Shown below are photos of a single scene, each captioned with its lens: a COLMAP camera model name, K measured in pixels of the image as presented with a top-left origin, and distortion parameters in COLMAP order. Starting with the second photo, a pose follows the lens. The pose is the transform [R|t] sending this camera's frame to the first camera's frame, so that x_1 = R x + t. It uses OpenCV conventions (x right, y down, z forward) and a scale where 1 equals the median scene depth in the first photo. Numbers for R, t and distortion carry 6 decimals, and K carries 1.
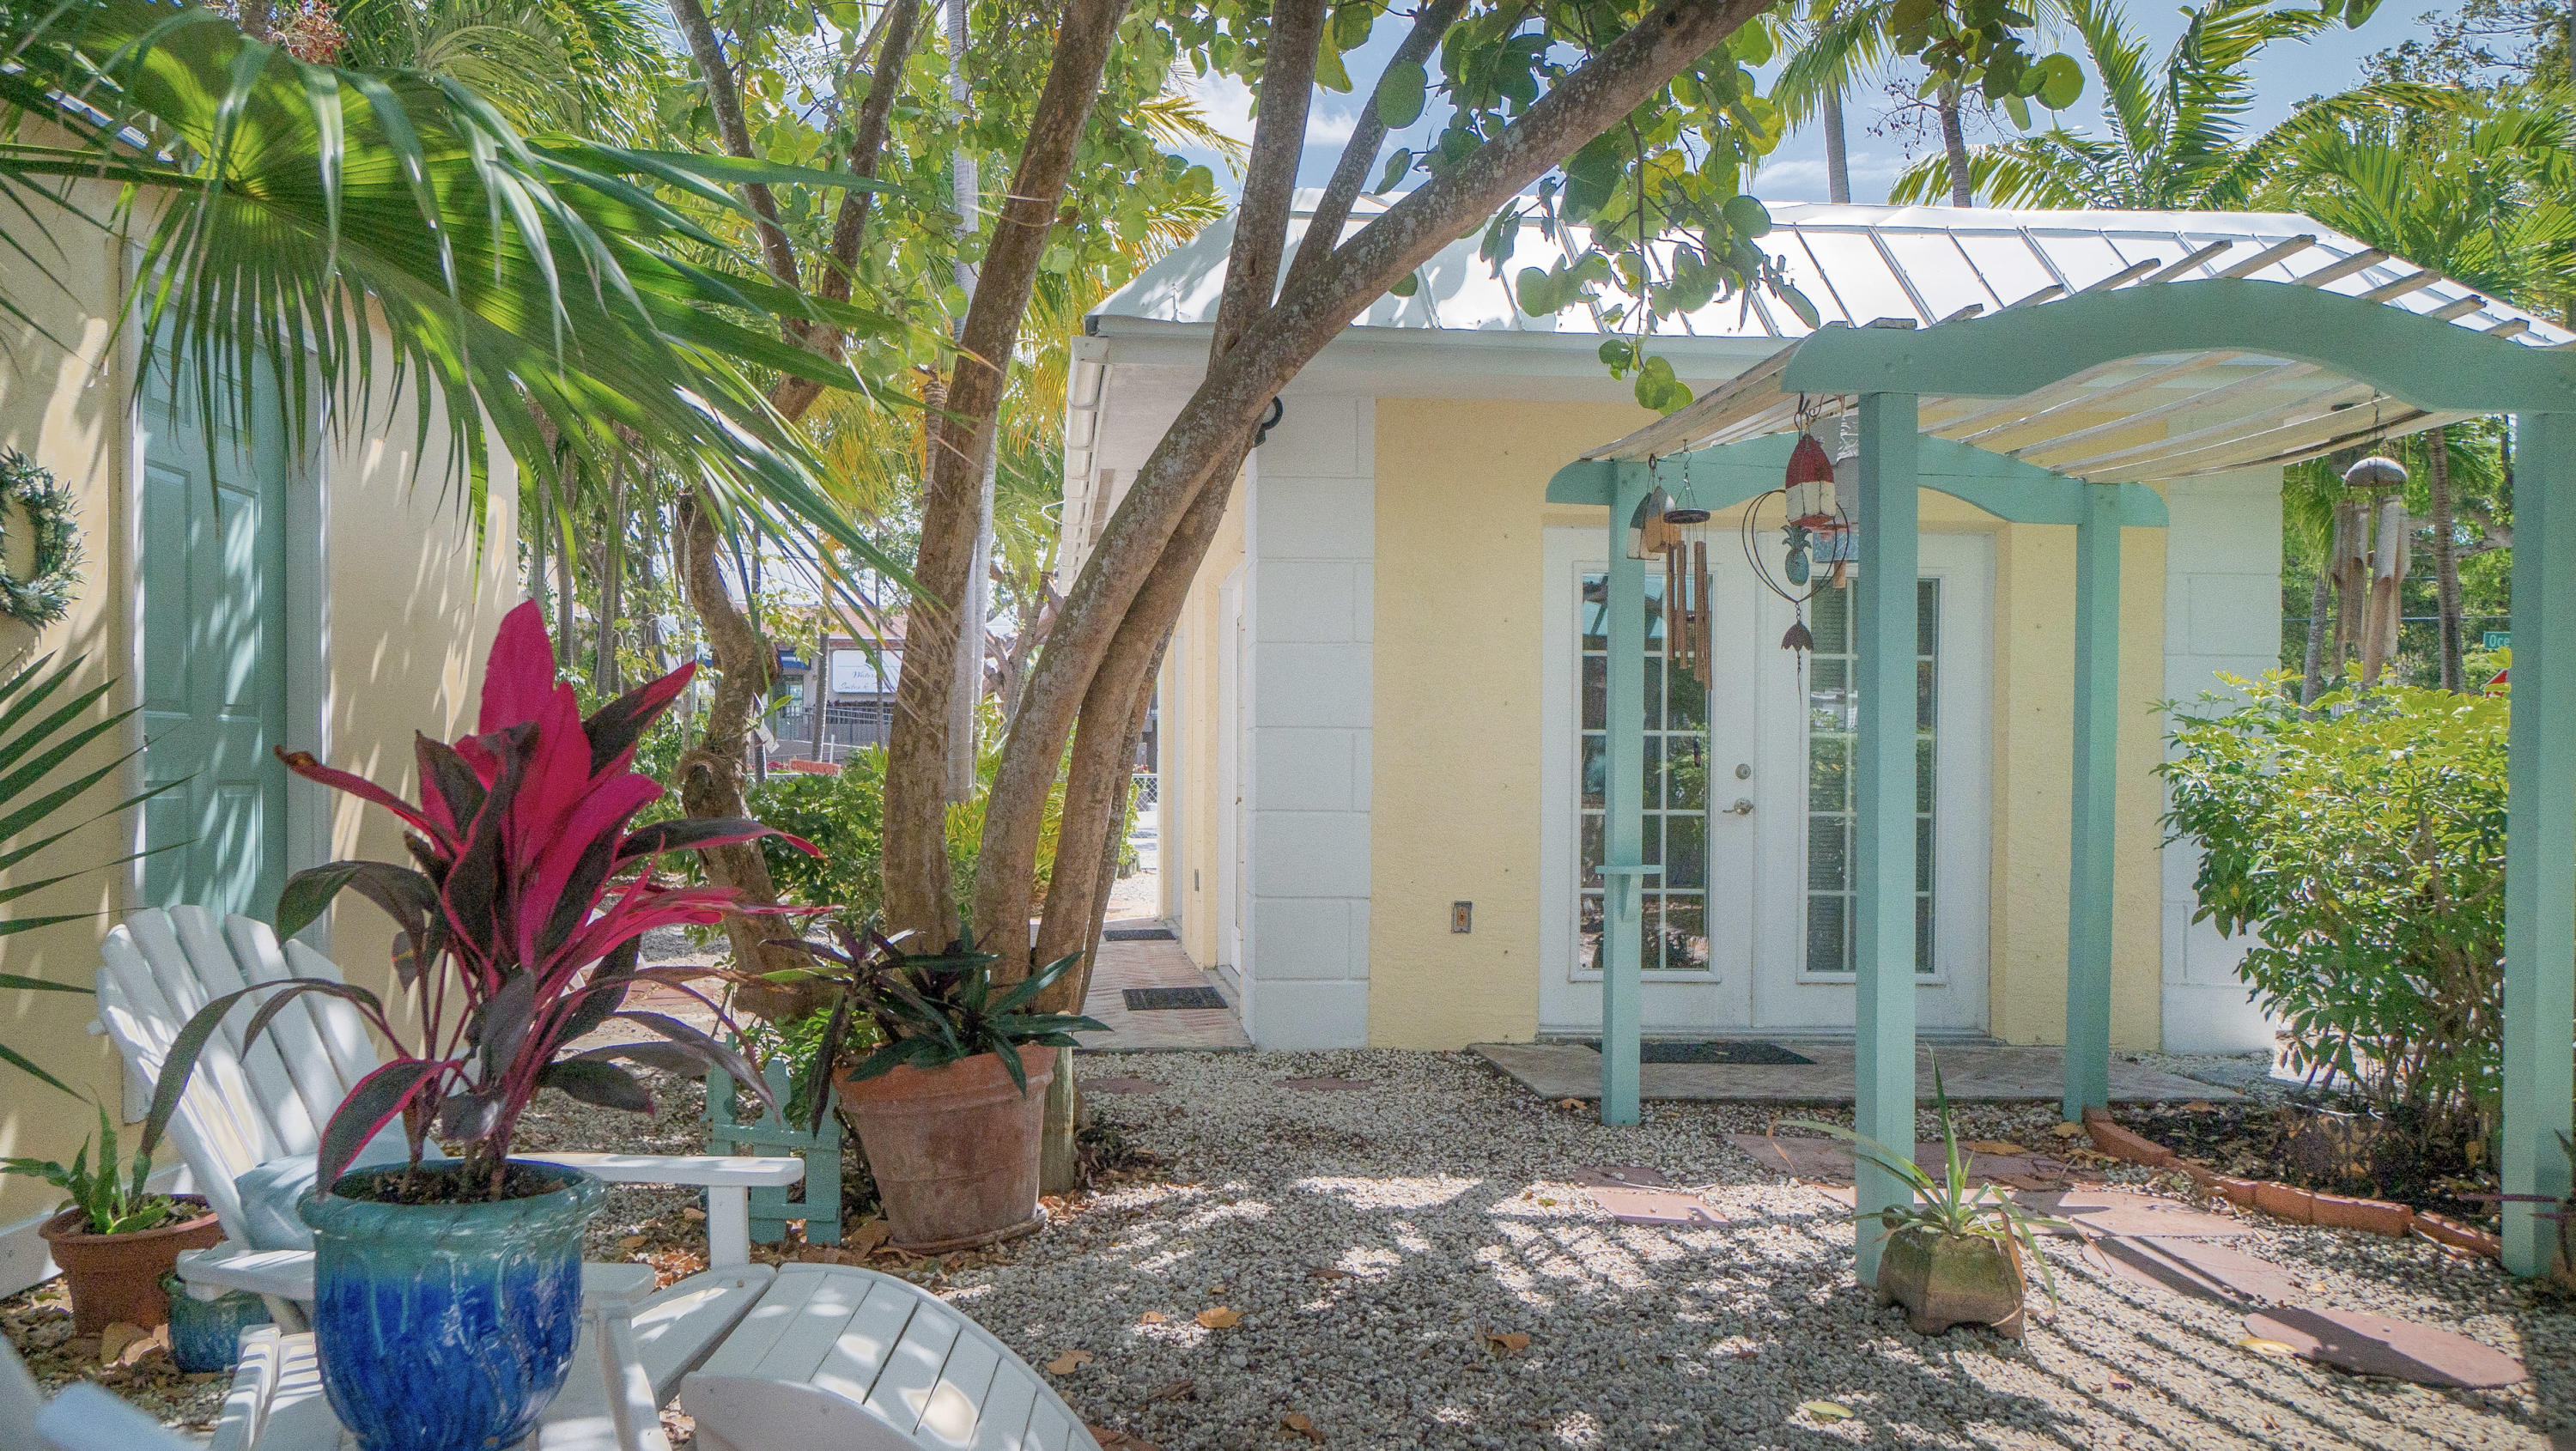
lens RADIAL K [[798.0, 0, 1282.6], [0, 798.0, 761.6], [0, 0, 1]] dist [-0.011924, -0.000014]
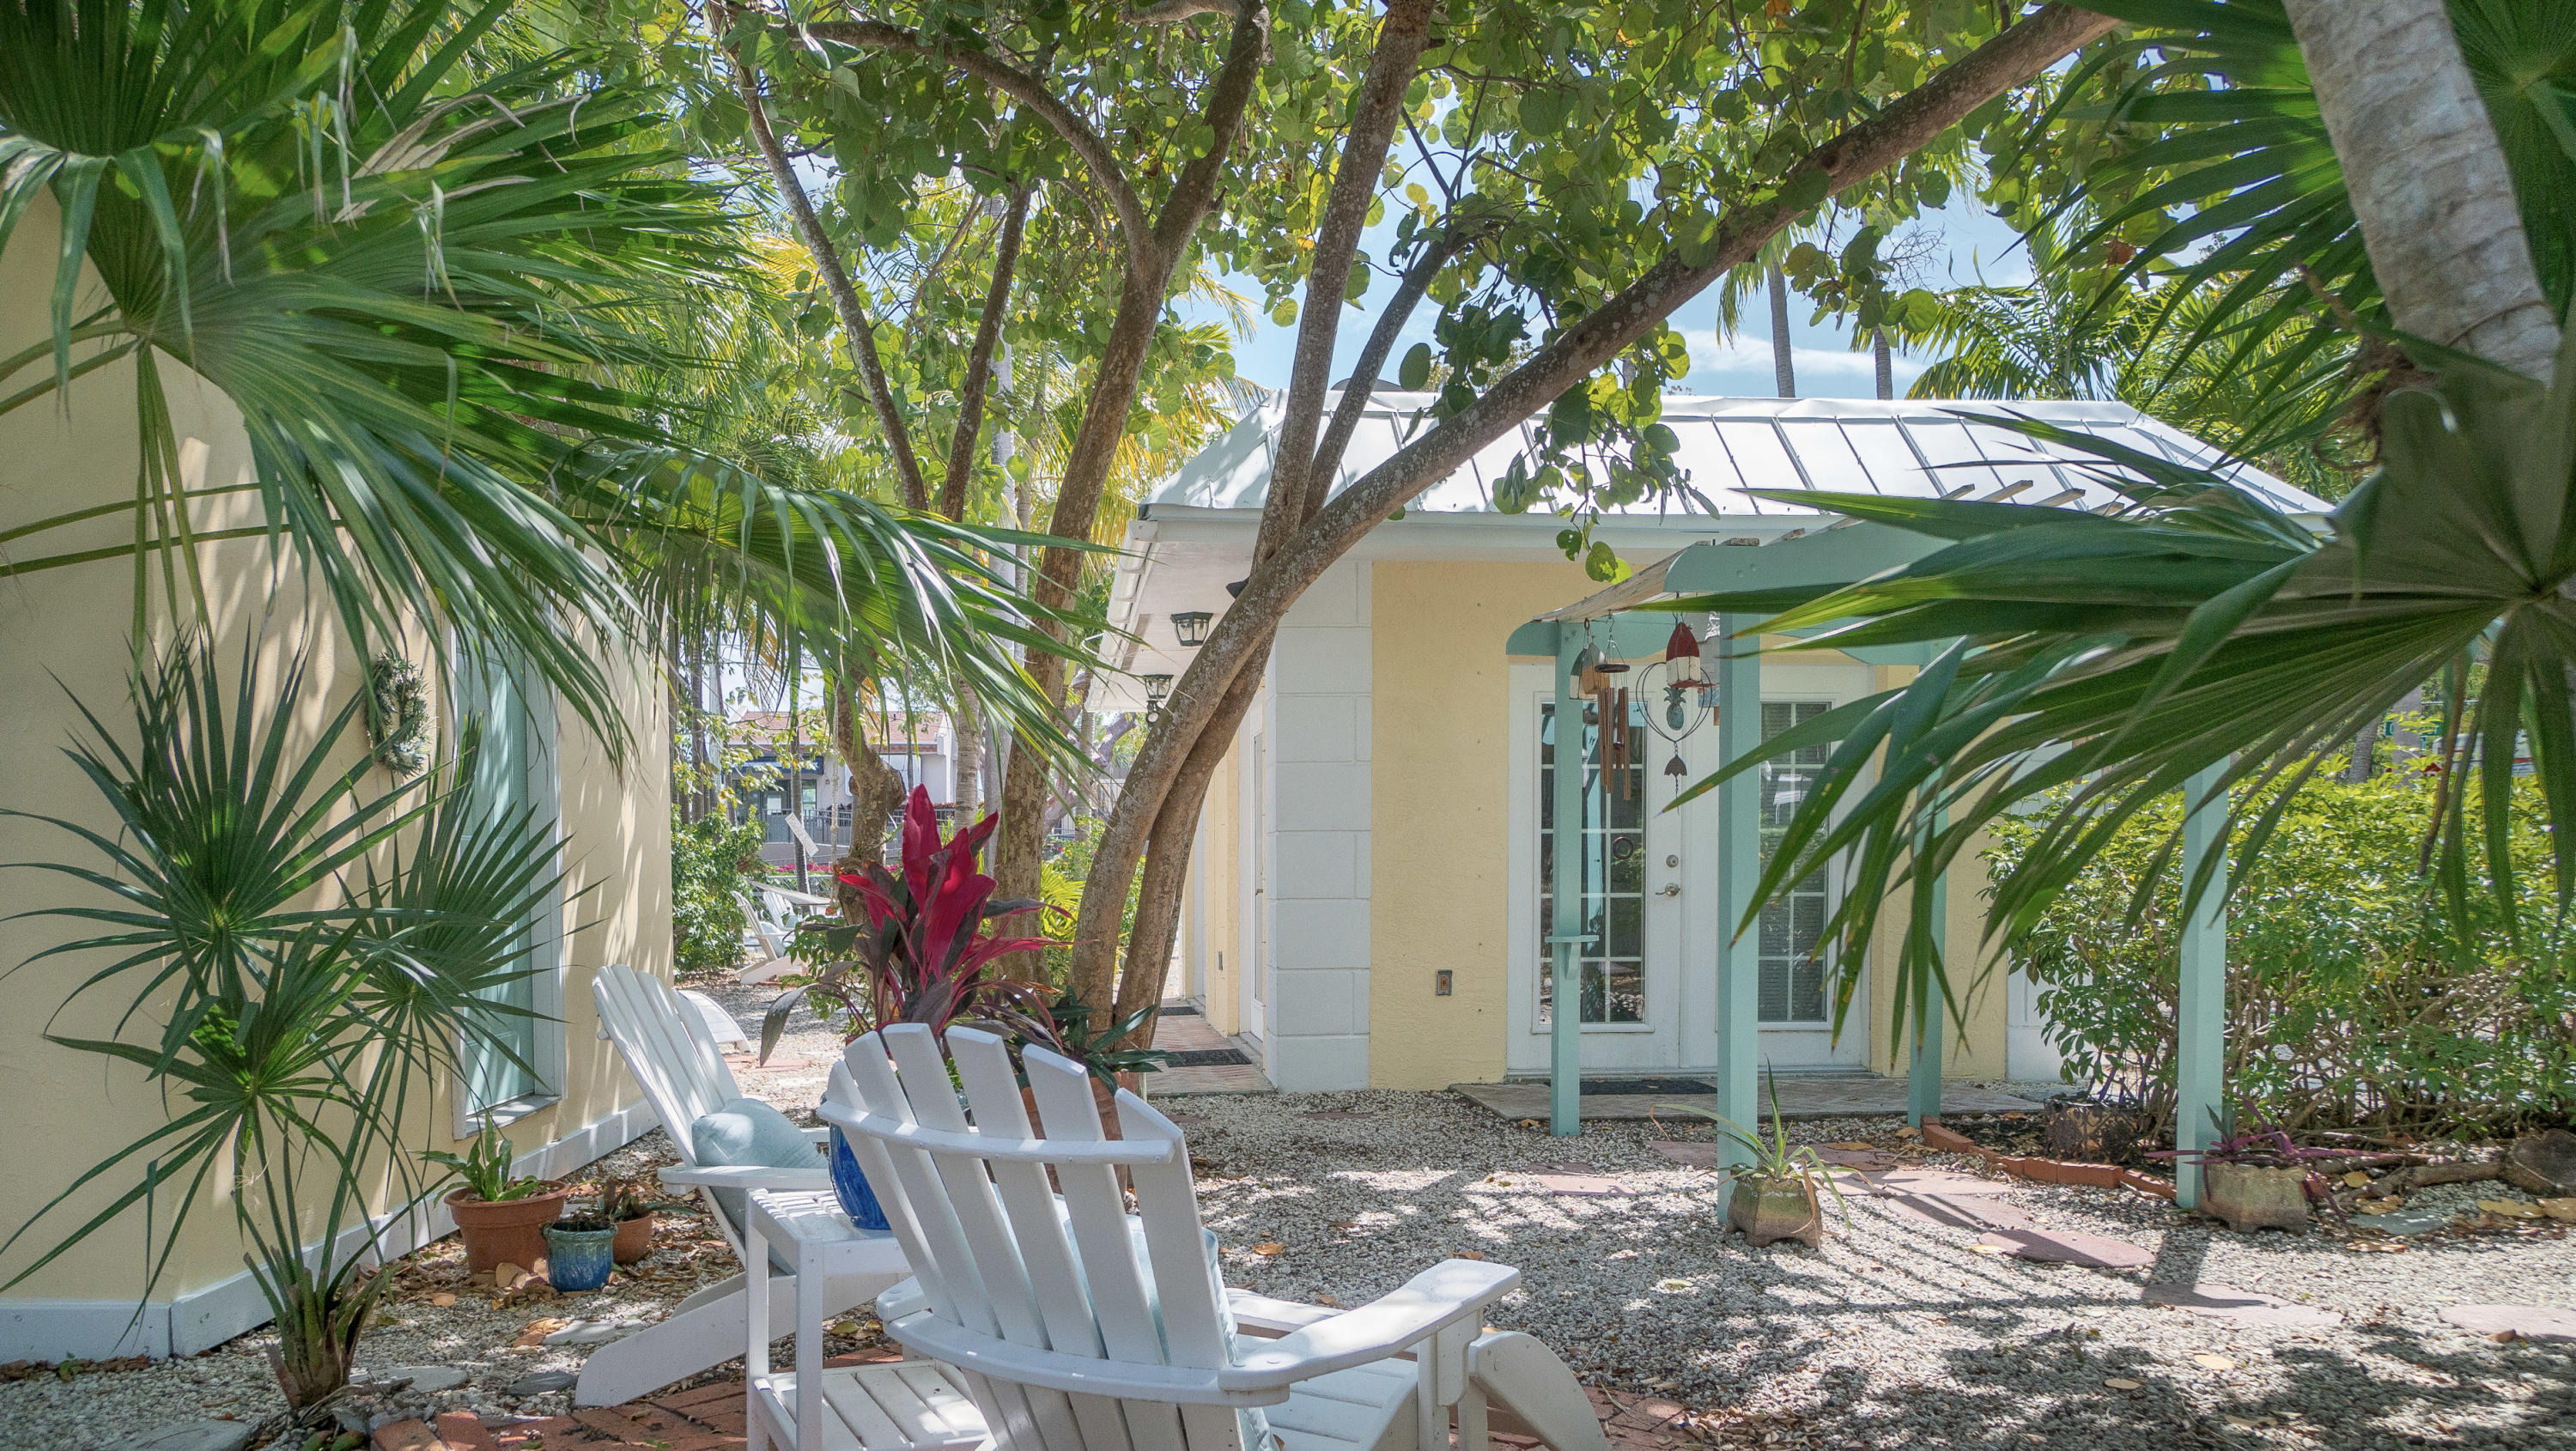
lens RADIAL K [[1774.4, 0, 1122.8], [0, 1774.4, 964.2], [0, 0, 1]] dist [-0.000953, -0.000056]
pose [[0.999850, -0.015633, -0.007520, -0.289705], [0.016129, 0.997334, 0.071170, -0.042814], [0.006388, -0.071280, 0.997436, -2.006139]]
